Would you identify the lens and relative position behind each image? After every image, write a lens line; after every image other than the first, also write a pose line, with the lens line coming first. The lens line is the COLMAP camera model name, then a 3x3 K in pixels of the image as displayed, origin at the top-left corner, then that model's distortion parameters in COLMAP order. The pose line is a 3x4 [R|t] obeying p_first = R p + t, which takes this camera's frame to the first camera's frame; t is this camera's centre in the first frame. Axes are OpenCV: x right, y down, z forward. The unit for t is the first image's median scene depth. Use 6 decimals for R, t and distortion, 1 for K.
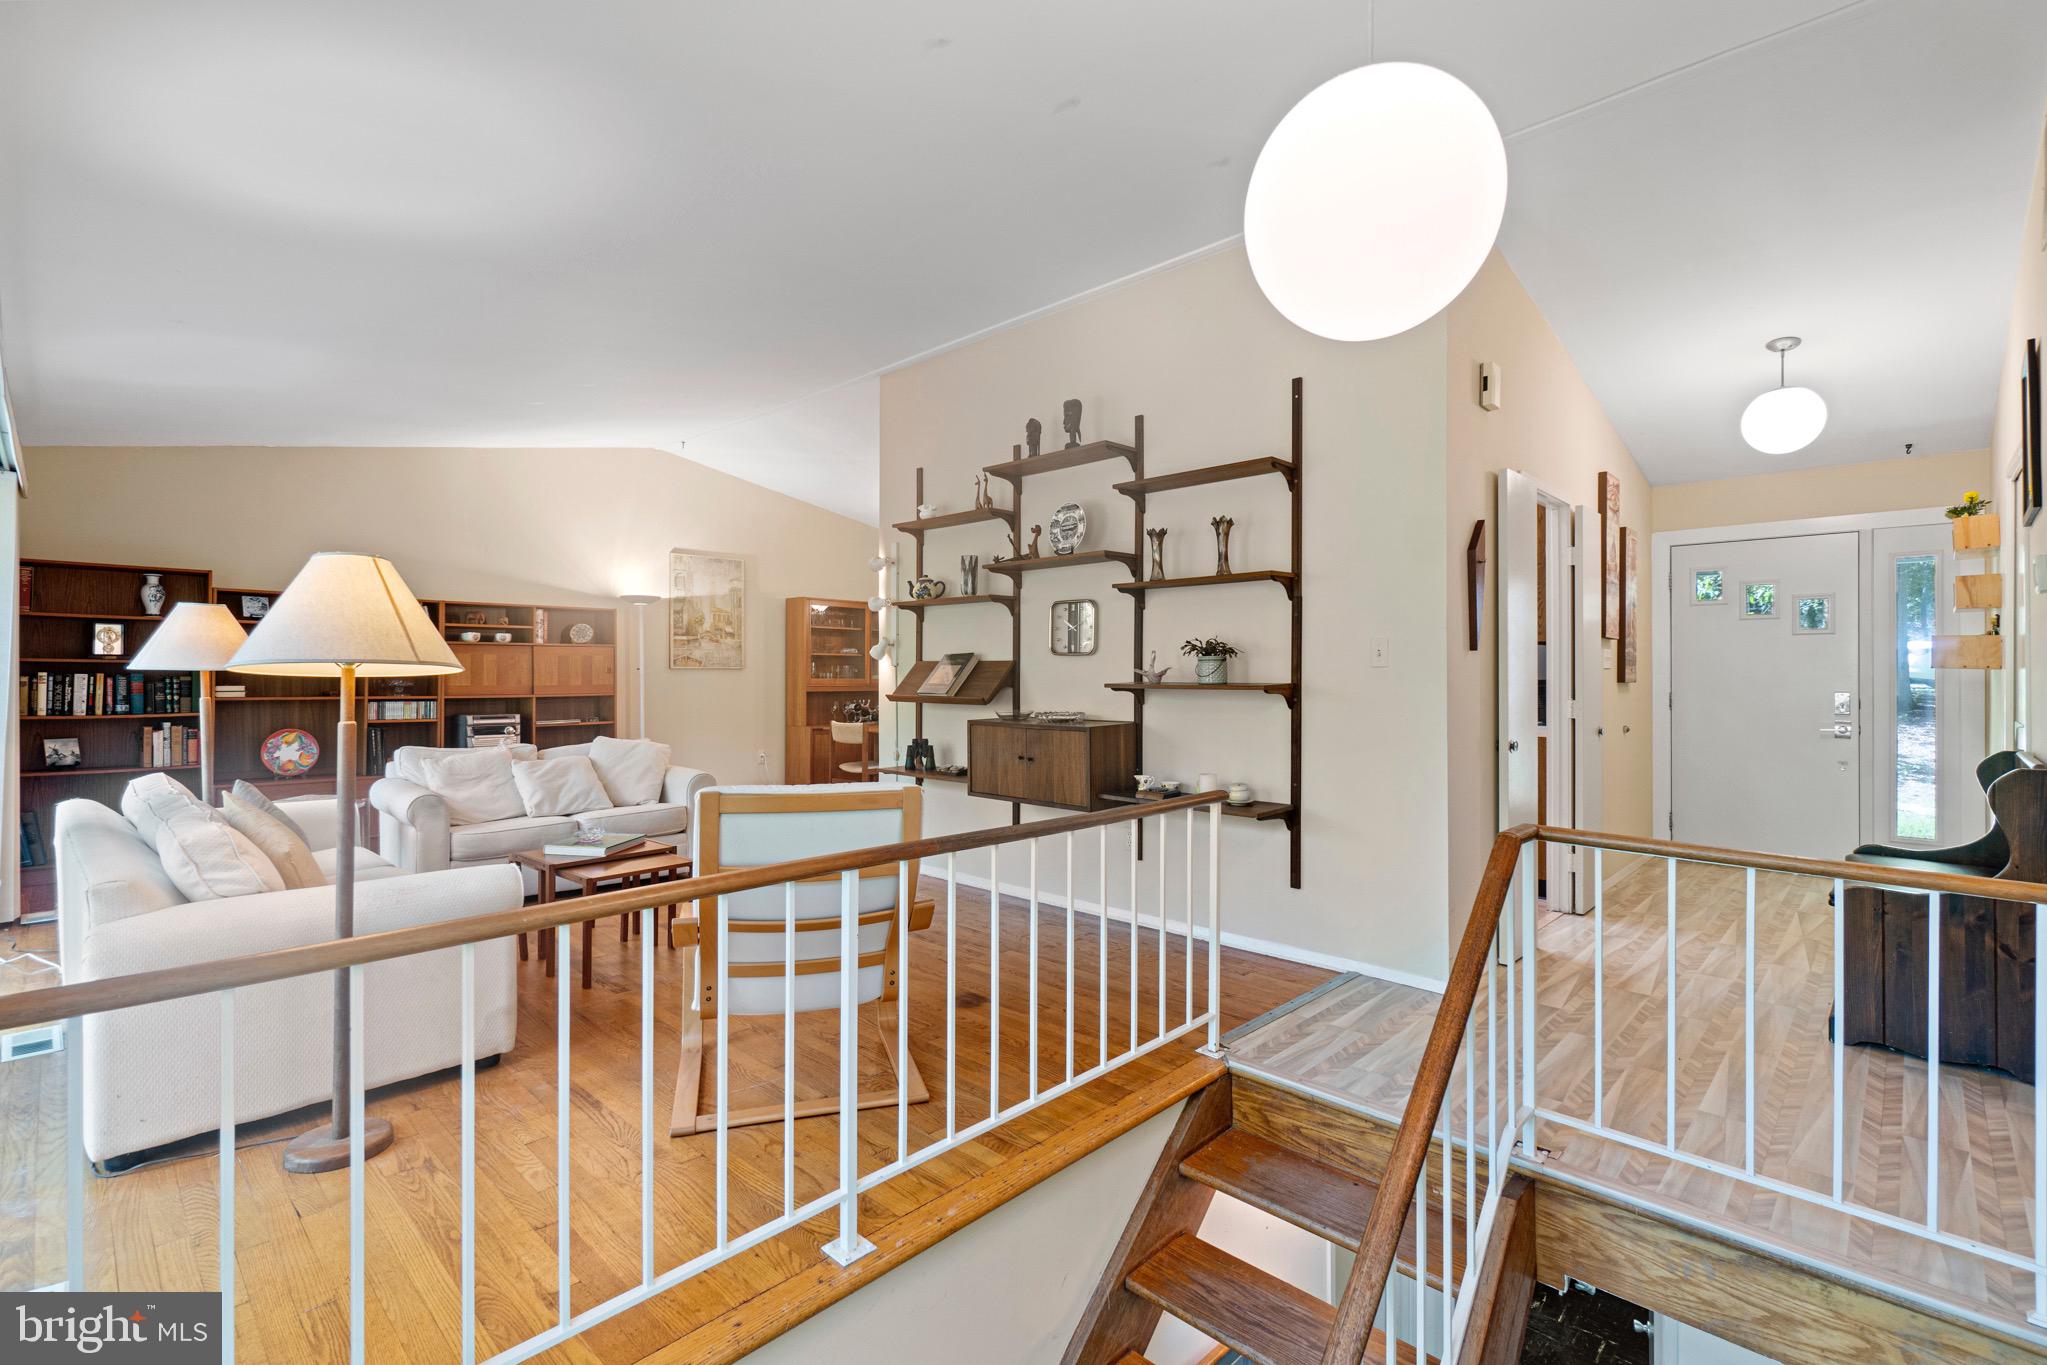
lens RADIAL K [[922.4, 0, 1021.6], [0, 922.4, 674.3], [0, 0, 1]] dist [0.002305, -0.000257]
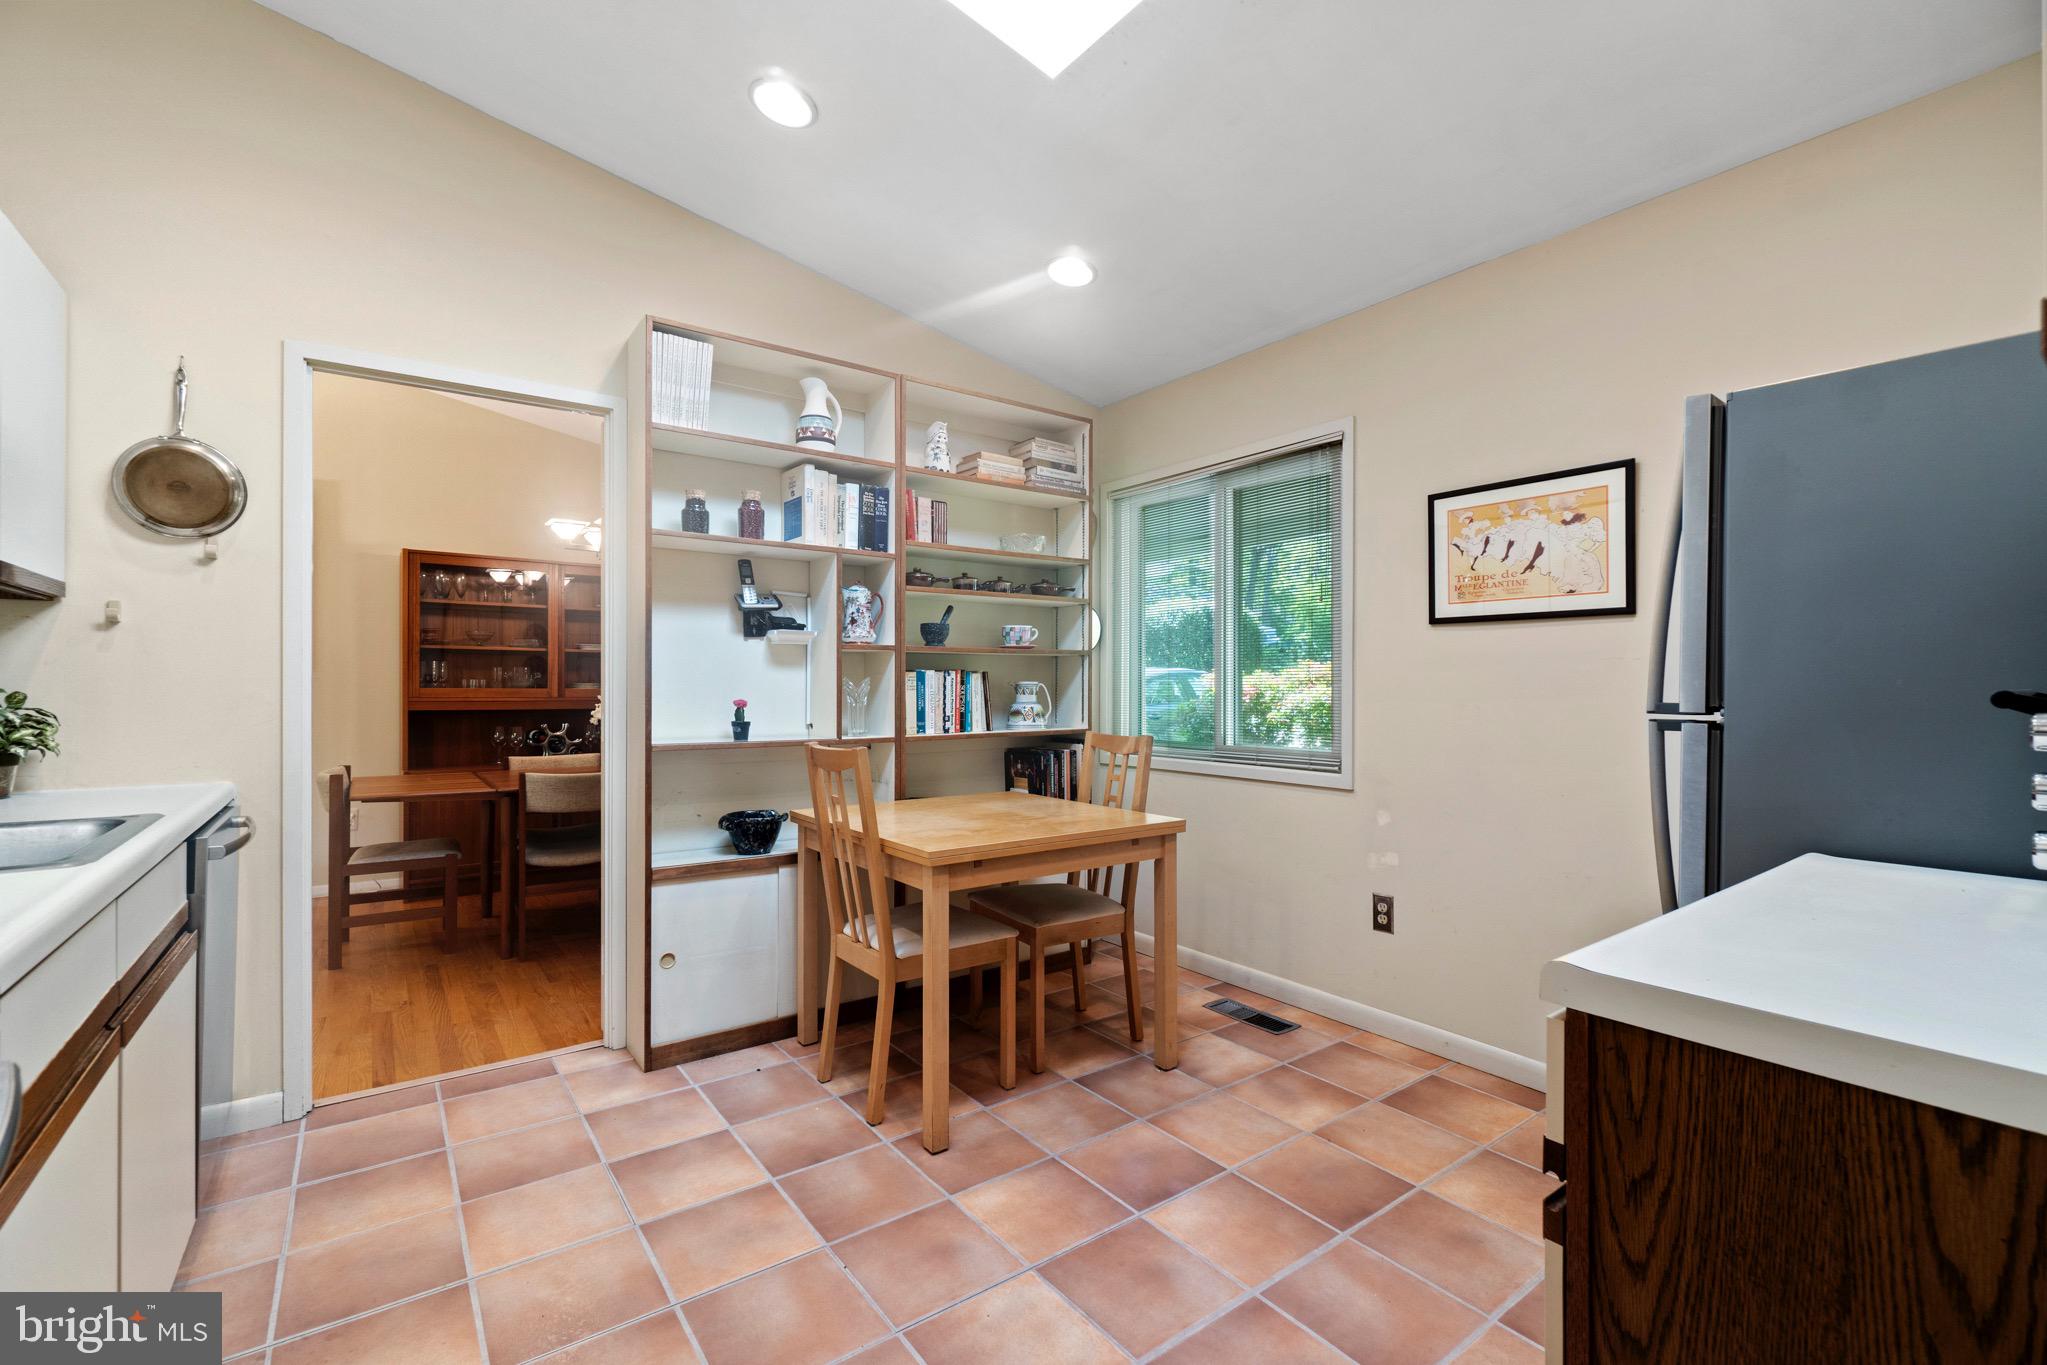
lens RADIAL K [[893.4, 0, 1007.2], [0, 893.4, 690.7], [0, 0, 1]] dist [0.001078, 0.000293]
pose [[0.984635, 0.001092, -0.174621, 0.382613], [-0.000379, 0.999991, 0.004112, 0.006712], [0.174624, -0.003982, 0.984627, 0.811404]]
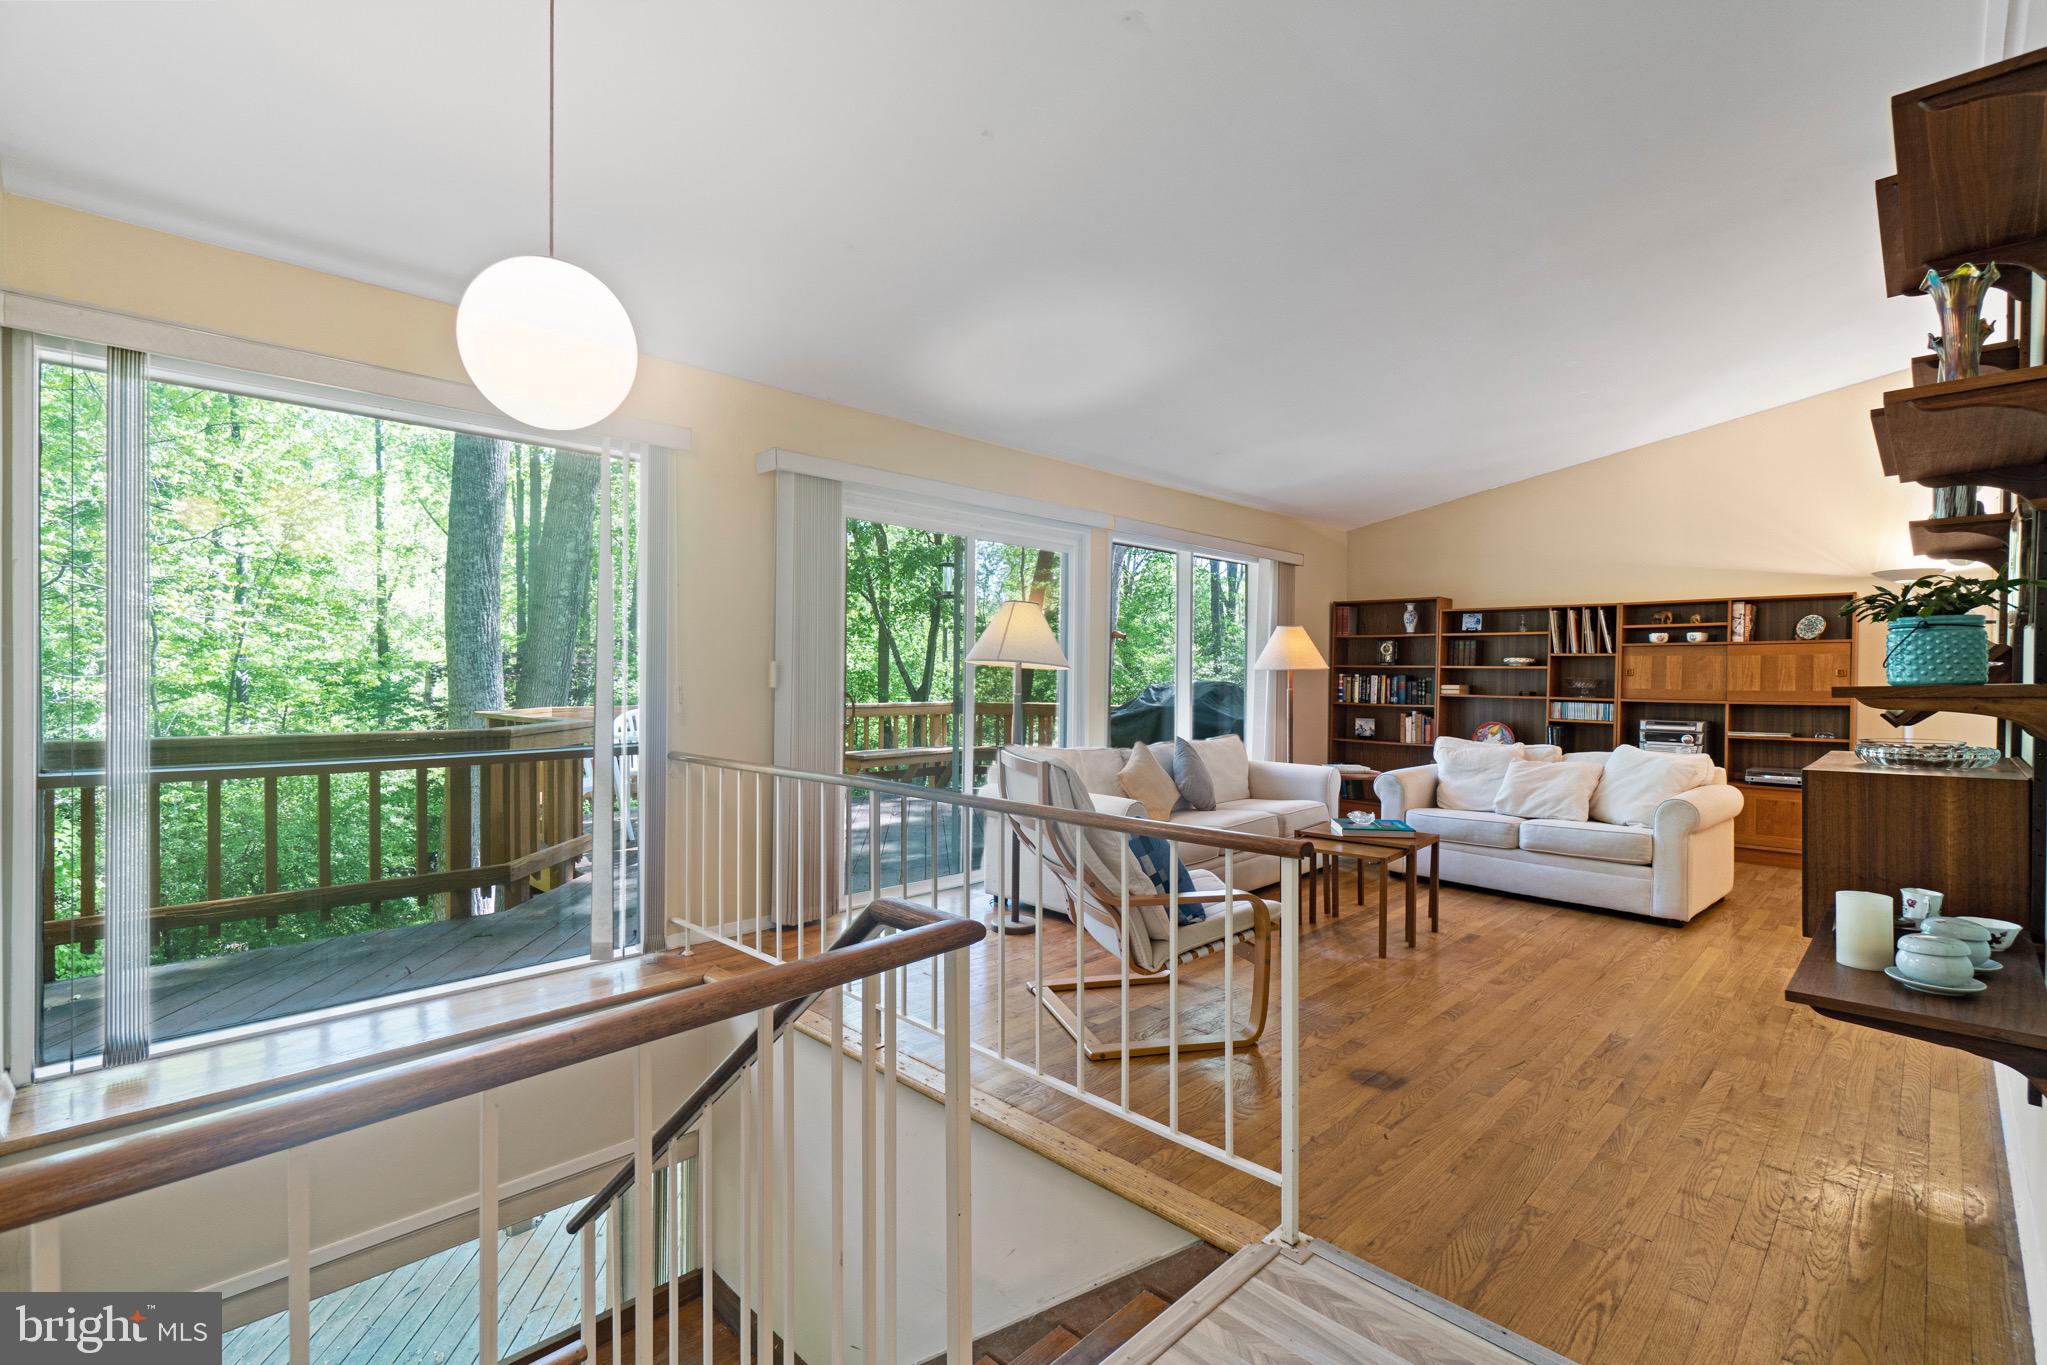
lens RADIAL K [[920.2, 0, 1003.5], [0, 920.2, 683.4], [0, 0, 1]] dist [0.002442, 0.000297]
pose [[-0.031221, 0.006199, -0.999493, 0.464517], [-0.009567, 0.999933, 0.006501, 0.008173], [0.999467, 0.009765, -0.031159, 0.440689]]
